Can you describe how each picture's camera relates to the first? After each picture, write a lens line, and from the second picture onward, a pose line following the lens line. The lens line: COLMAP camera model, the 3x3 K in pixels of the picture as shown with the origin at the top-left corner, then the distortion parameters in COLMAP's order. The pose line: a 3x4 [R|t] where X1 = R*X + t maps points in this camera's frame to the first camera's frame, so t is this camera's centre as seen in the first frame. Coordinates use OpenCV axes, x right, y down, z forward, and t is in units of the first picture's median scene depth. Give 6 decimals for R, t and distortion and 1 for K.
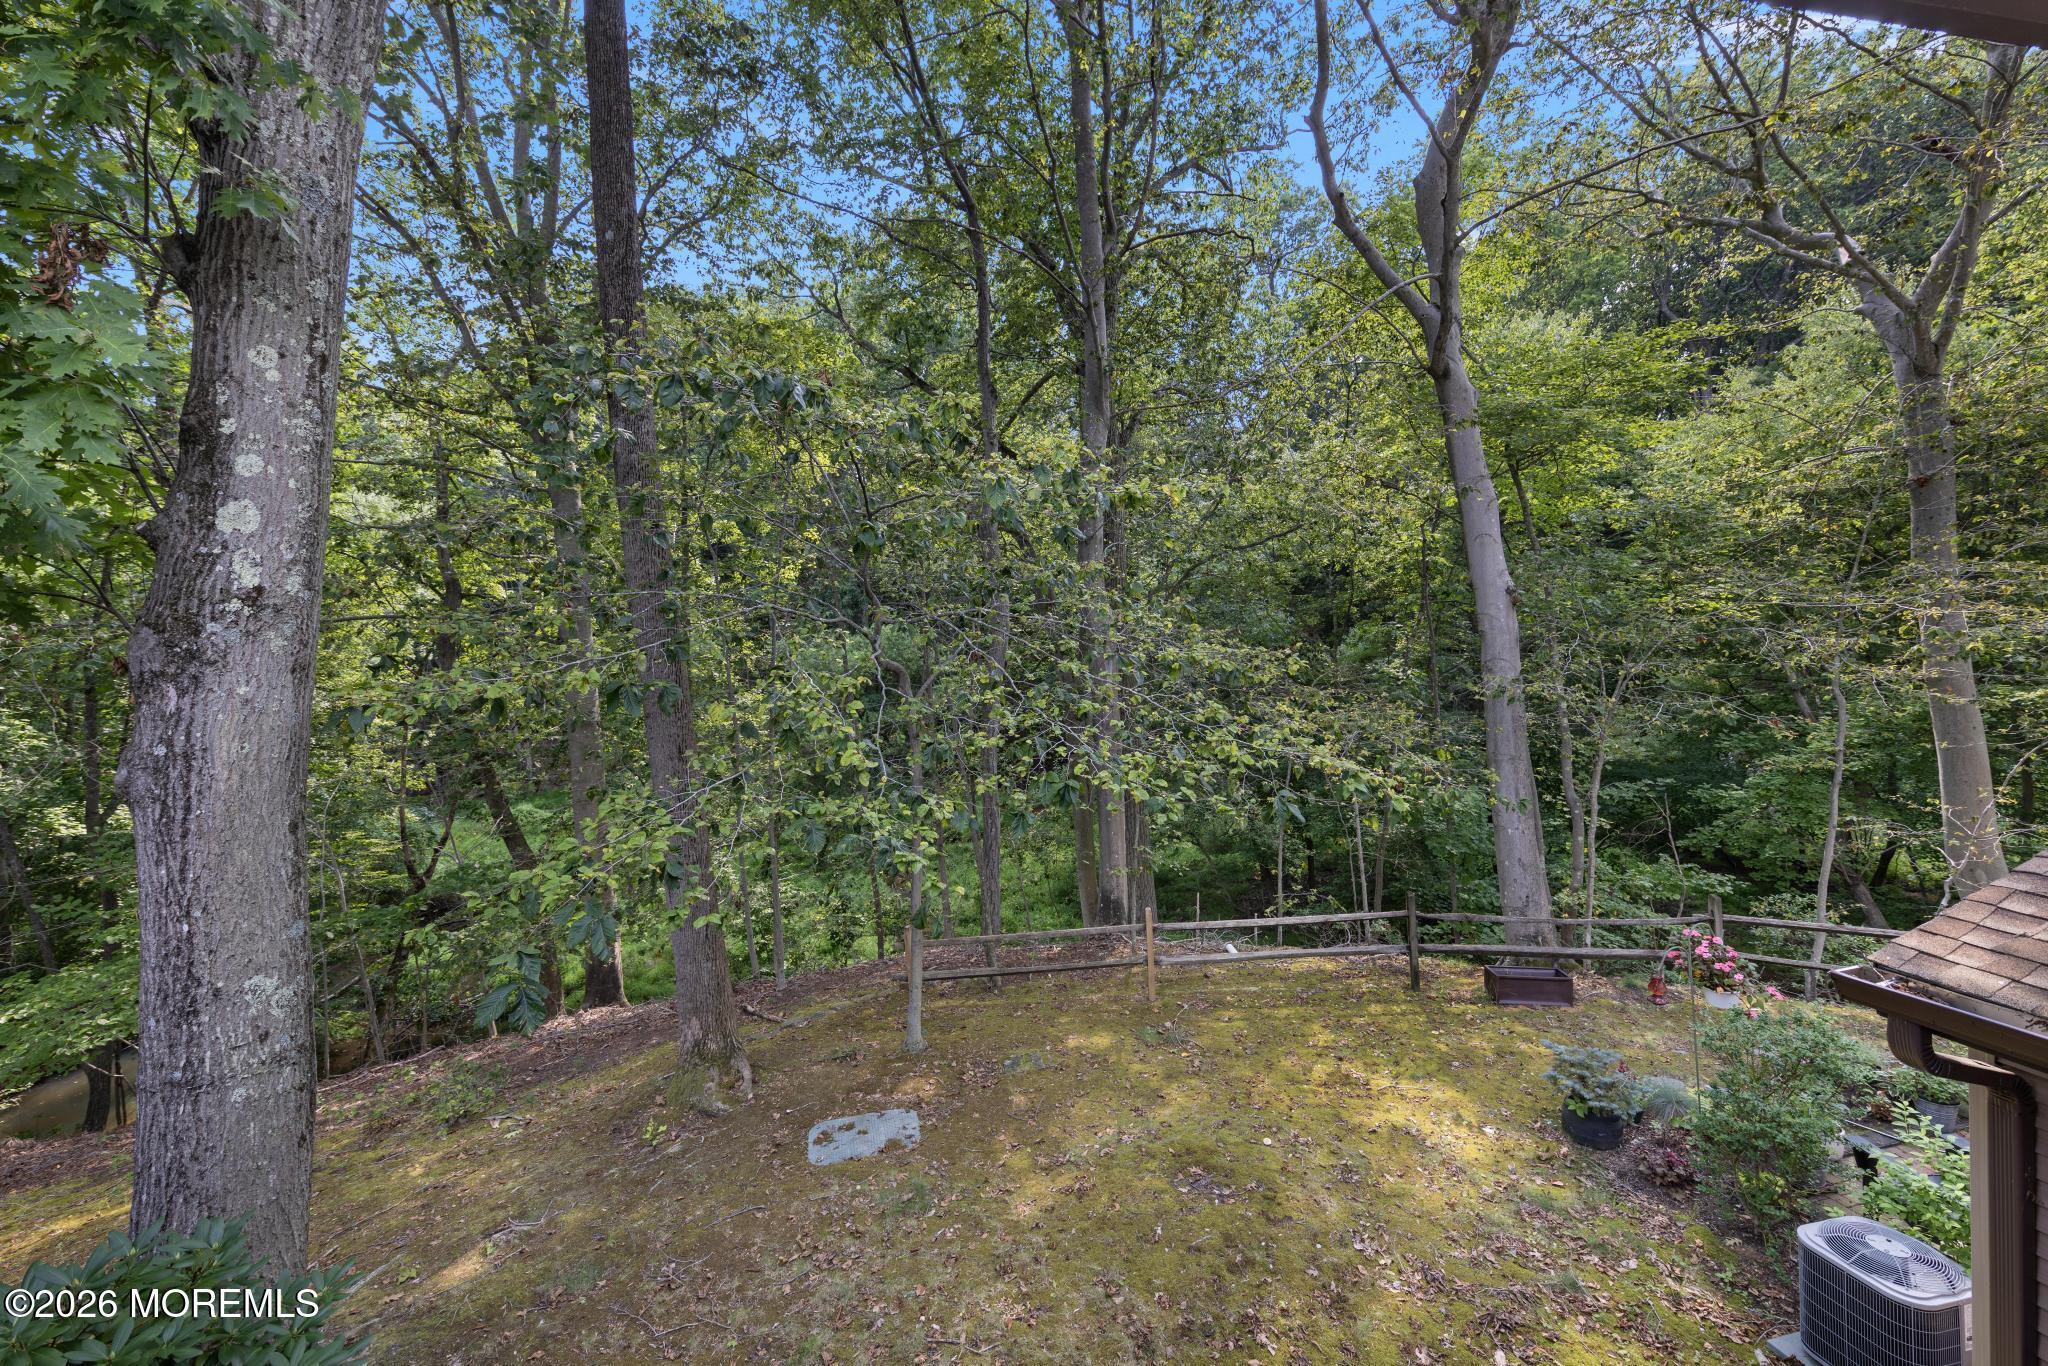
lens RADIAL K [[781.7, 0, 1041.0], [0, 781.7, 673.3], [0, 0, 1]] dist [0.000914, -0.000114]
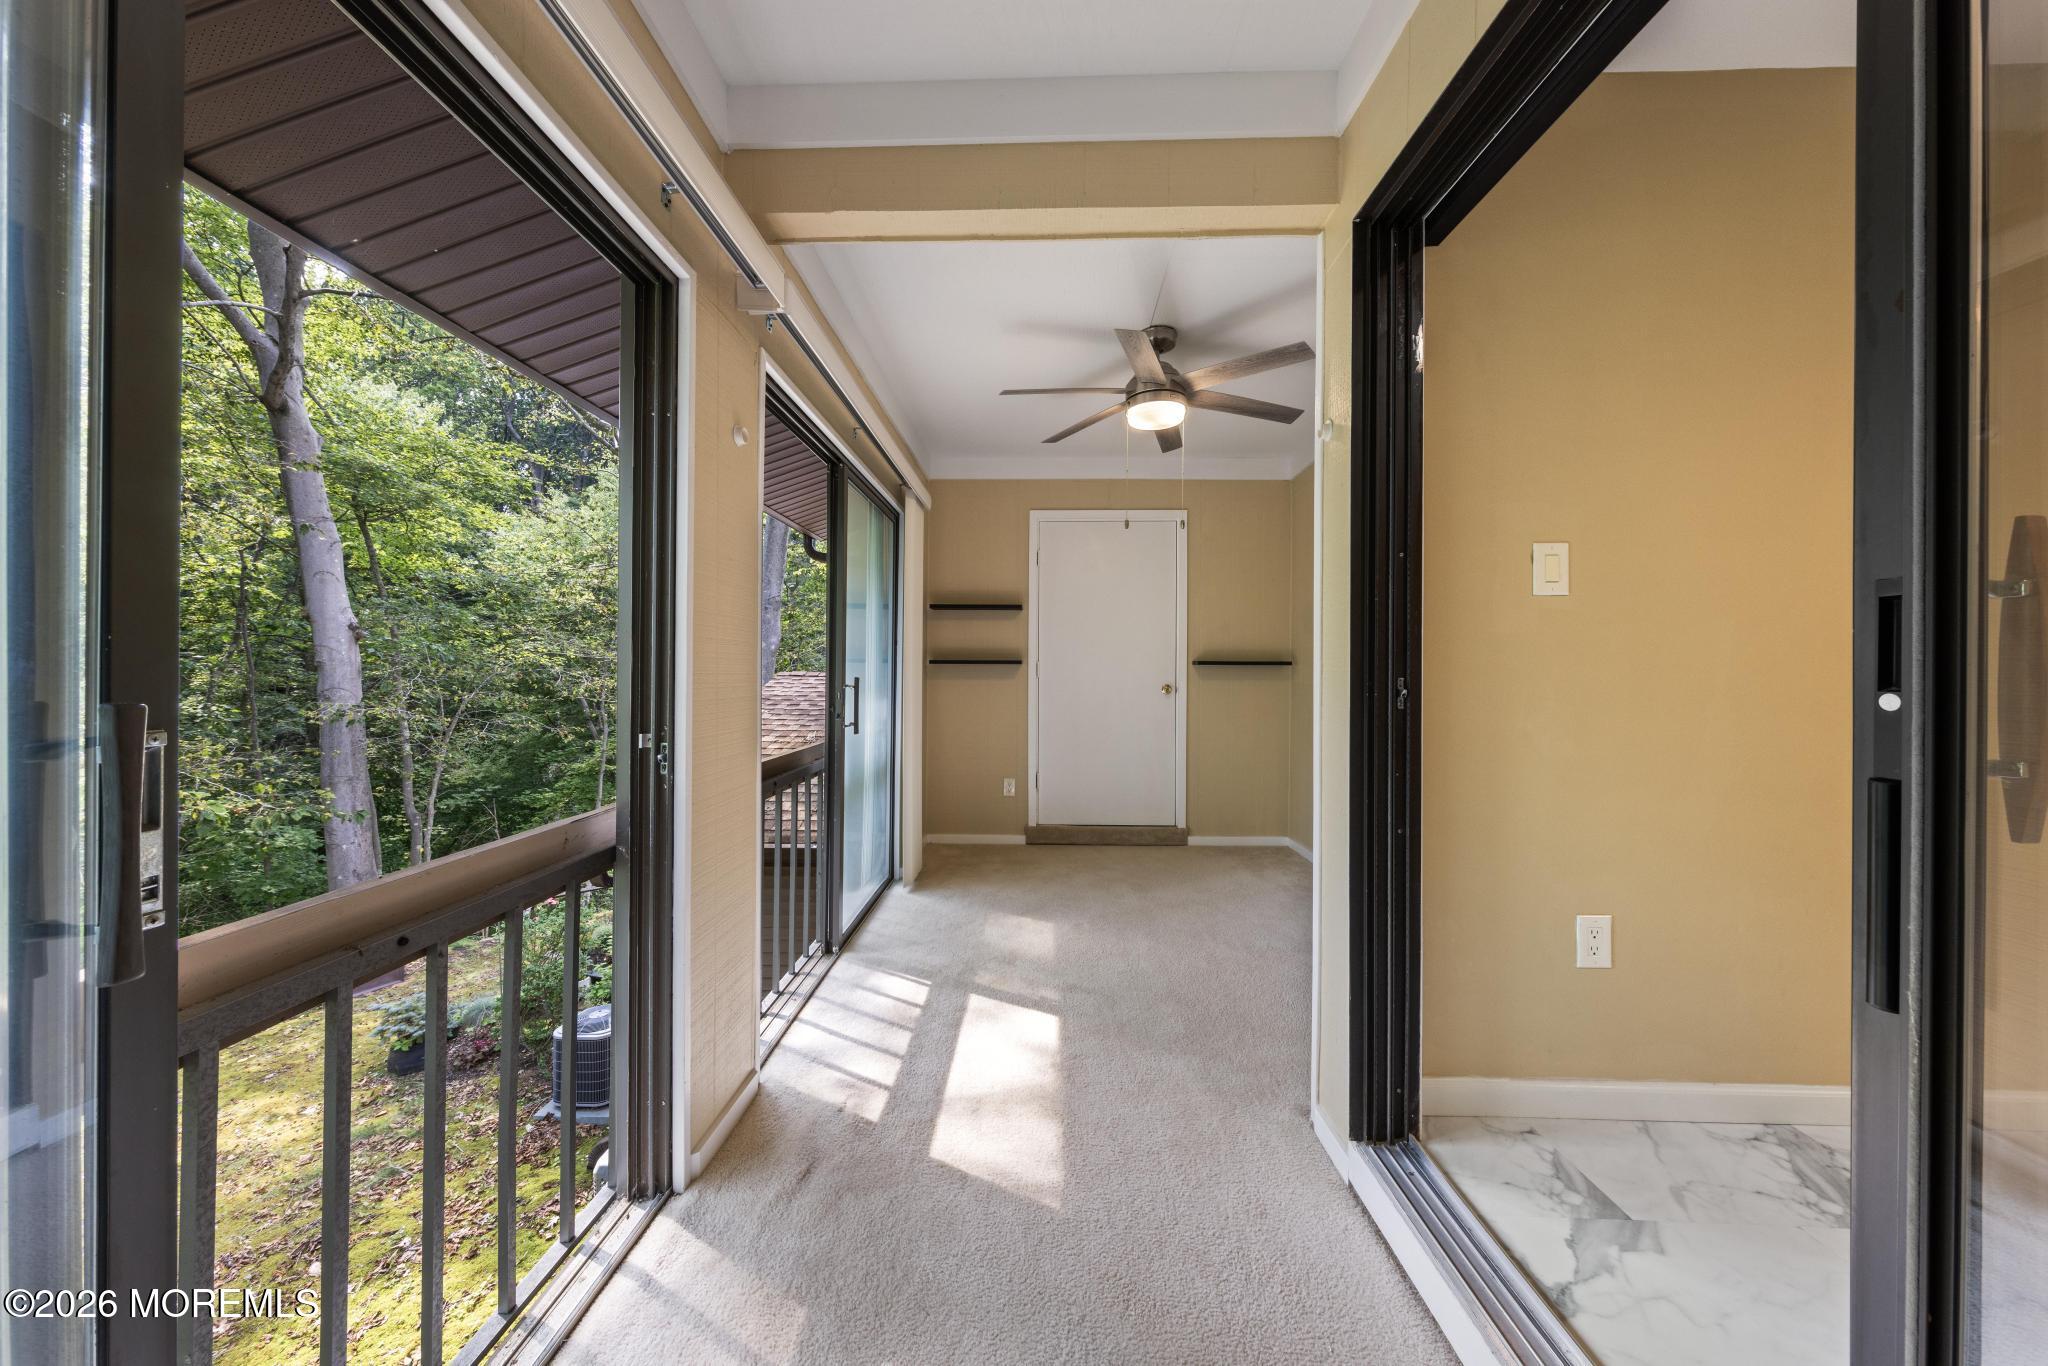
lens RADIAL K [[676.2, 0, 1024.3], [0, 676.2, 670.4], [0, 0, 1]] dist [0.006778, -0.000076]
pose [[0.249121, 0.051490, 0.967103, -0.070596], [0.023760, 0.997960, -0.059253, 0.027387], [-0.968181, 0.037740, 0.247390, -0.120078]]
